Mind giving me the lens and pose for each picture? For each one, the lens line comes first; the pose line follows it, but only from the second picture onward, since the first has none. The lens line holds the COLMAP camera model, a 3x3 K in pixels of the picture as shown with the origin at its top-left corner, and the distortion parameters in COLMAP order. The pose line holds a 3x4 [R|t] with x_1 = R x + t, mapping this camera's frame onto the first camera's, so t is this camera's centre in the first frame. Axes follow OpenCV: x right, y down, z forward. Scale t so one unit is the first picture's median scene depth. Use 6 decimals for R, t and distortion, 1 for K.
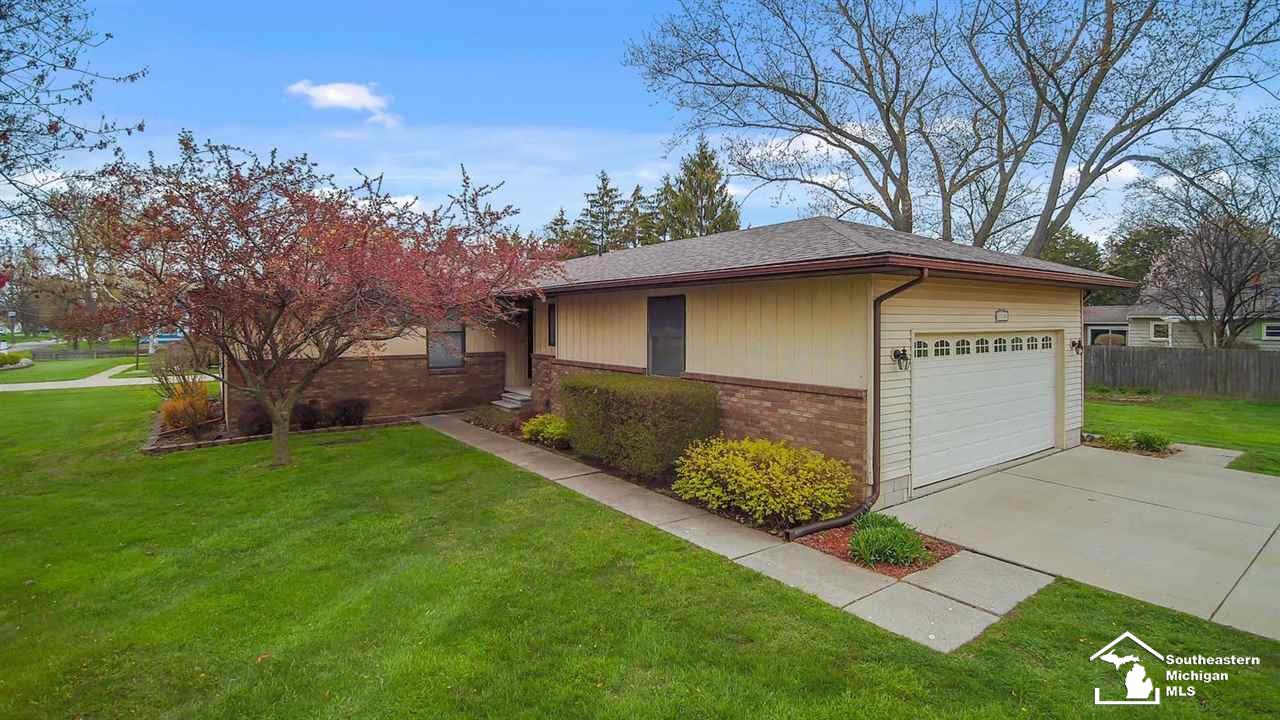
lens RADIAL K [[591.7, 0, 640.0], [0, 591.7, 360.0], [0, 0, 1]] dist [-0.062524, 0.000001]
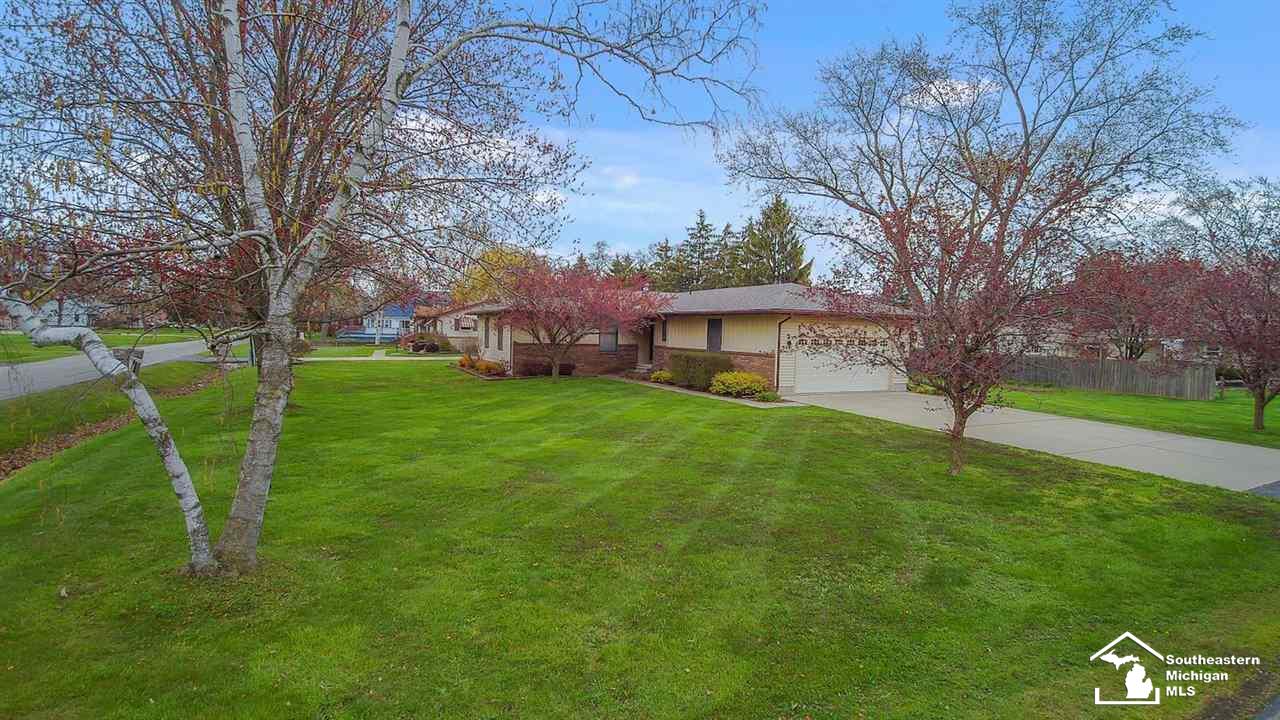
lens RADIAL K [[591.7, 0, 640.0], [0, 591.7, 360.0], [0, 0, 1]] dist [-0.062524, 0.000001]
pose [[0.985921, 0.033879, -0.163743, 0.061785], [-0.036585, 0.999239, -0.013535, 0.043873], [0.163160, 0.019335, 0.986410, -0.611984]]
